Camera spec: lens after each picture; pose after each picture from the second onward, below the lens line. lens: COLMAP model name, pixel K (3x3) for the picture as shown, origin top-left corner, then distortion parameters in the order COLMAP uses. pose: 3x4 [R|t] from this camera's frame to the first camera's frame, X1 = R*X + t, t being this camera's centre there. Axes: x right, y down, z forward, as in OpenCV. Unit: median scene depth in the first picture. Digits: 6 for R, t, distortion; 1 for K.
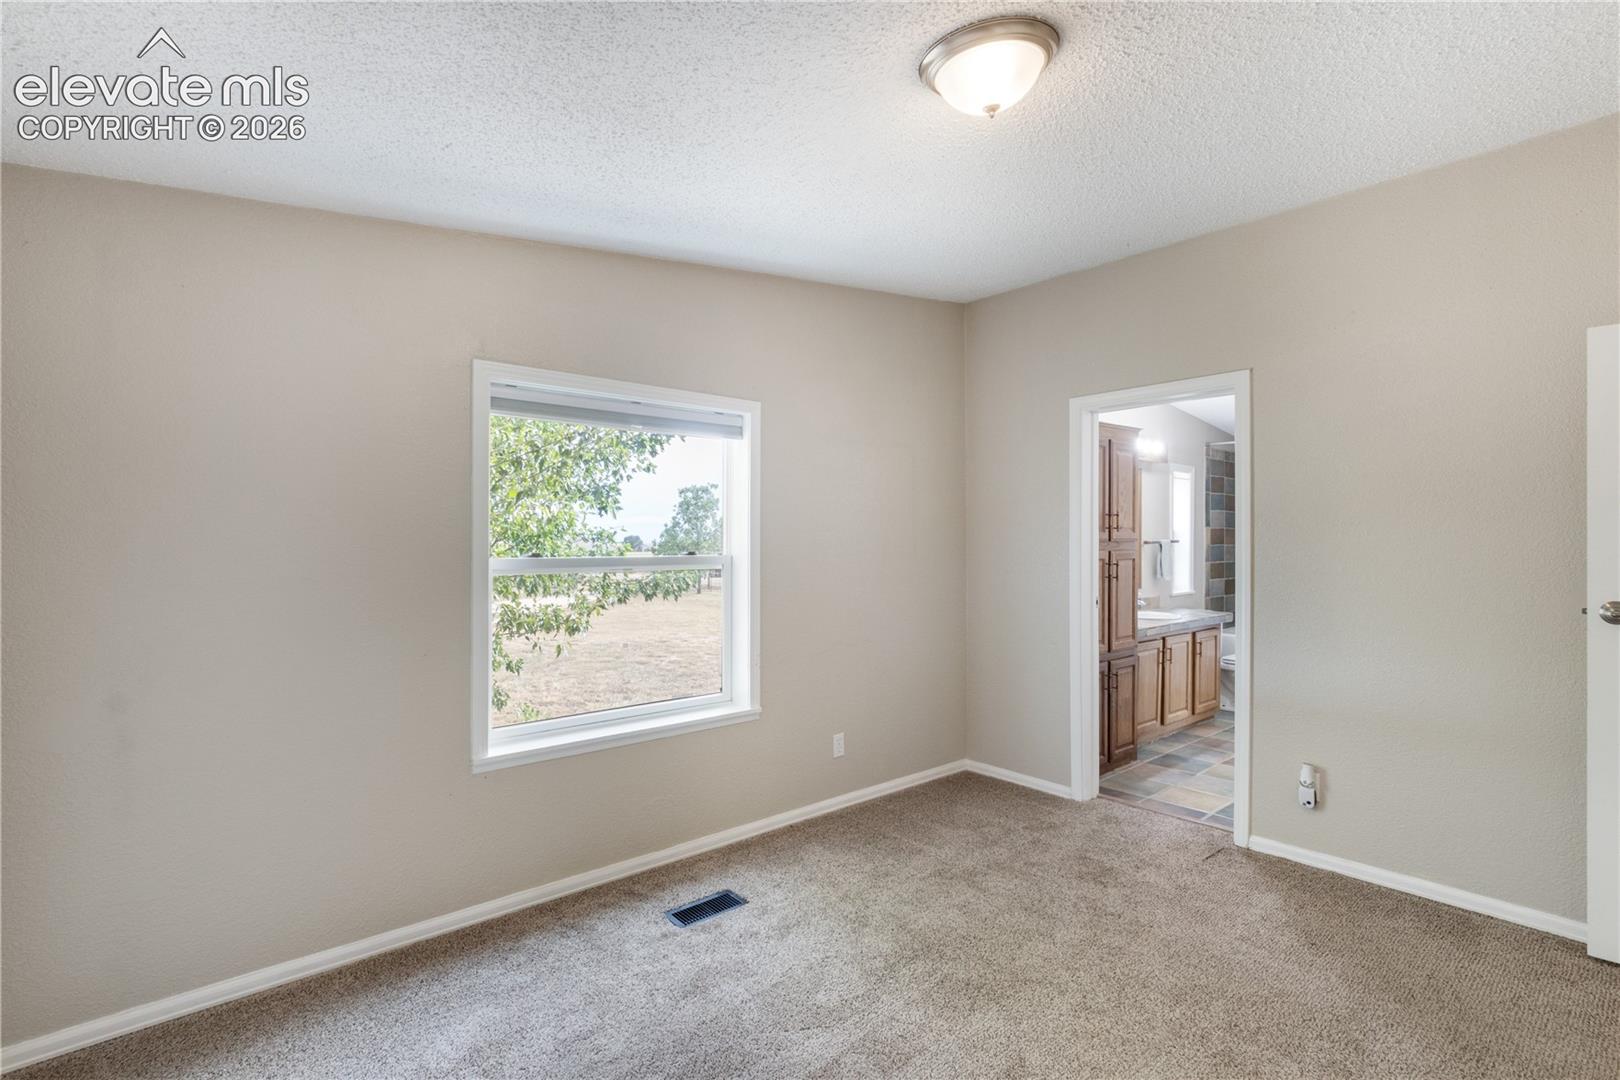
lens RADIAL K [[765.0, 0, 797.1], [0, 765.0, 548.5], [0, 0, 1]] dist [0.002511, -0.000085]
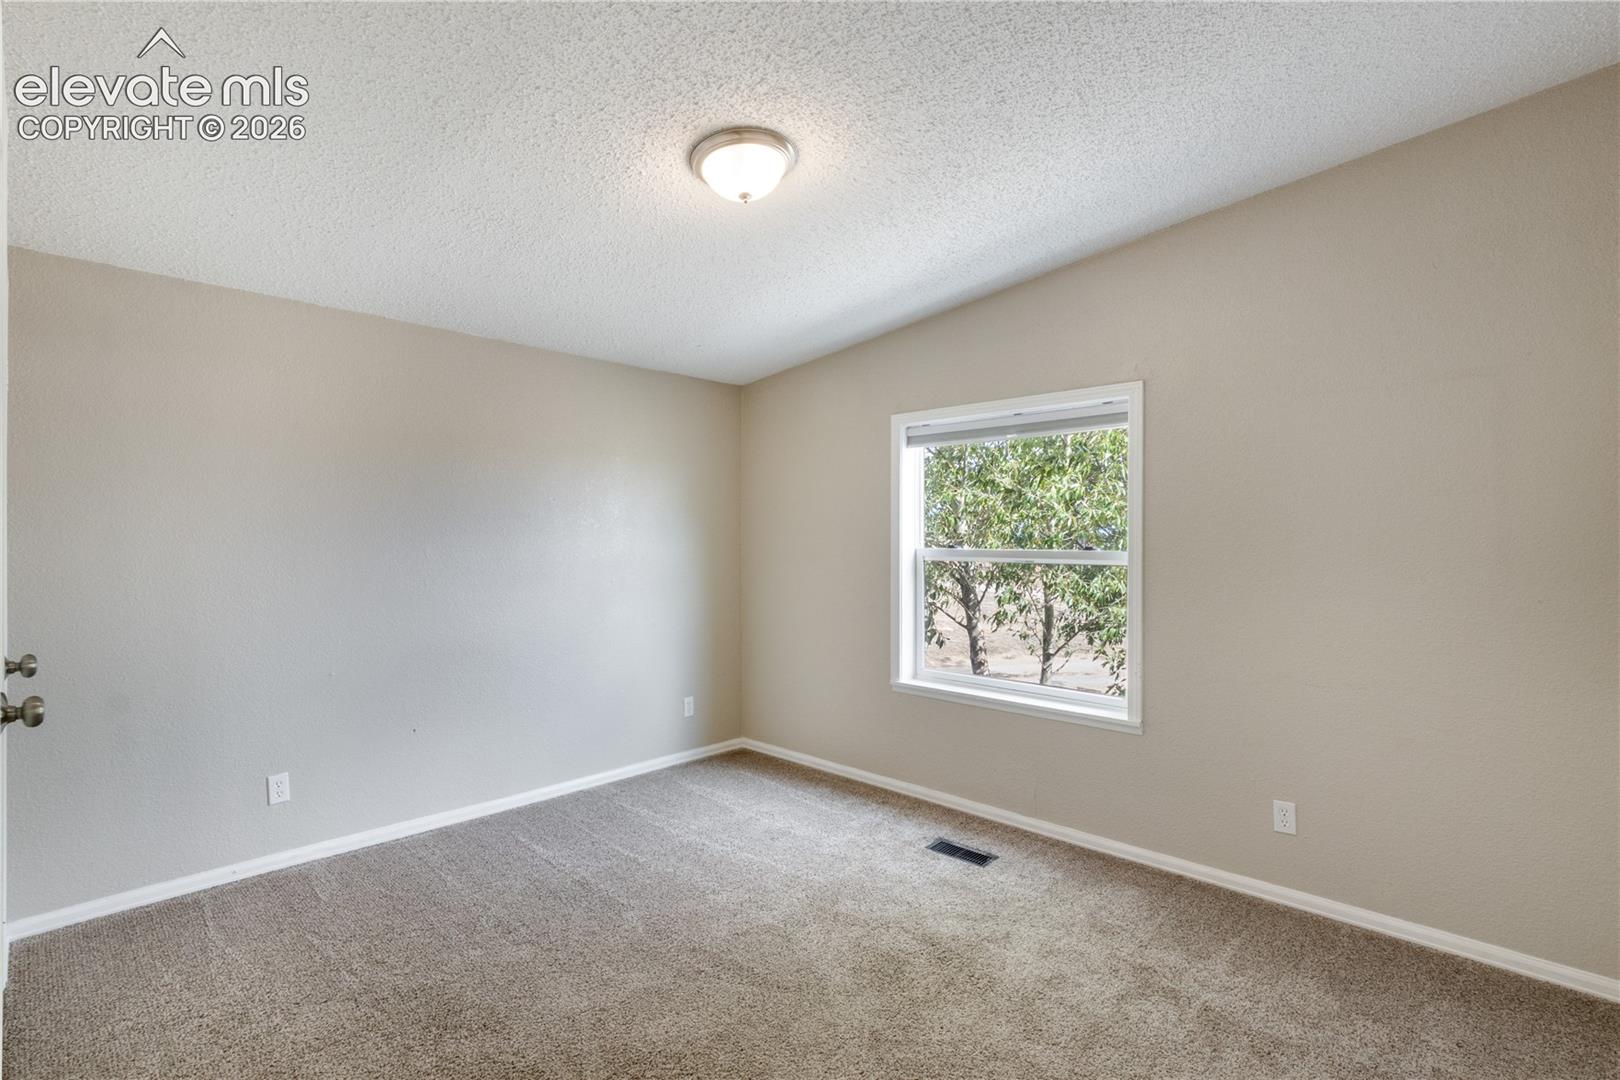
lens RADIAL K [[795.3, 0, 791.5], [0, 795.3, 542.9], [0, 0, 1]] dist [0.001086, -0.000290]
pose [[0.071644, 0.008718, -0.997392, 1.032661], [-0.012436, 0.999892, 0.007846, -0.004862], [0.997353, 0.011842, 0.071744, 0.635369]]
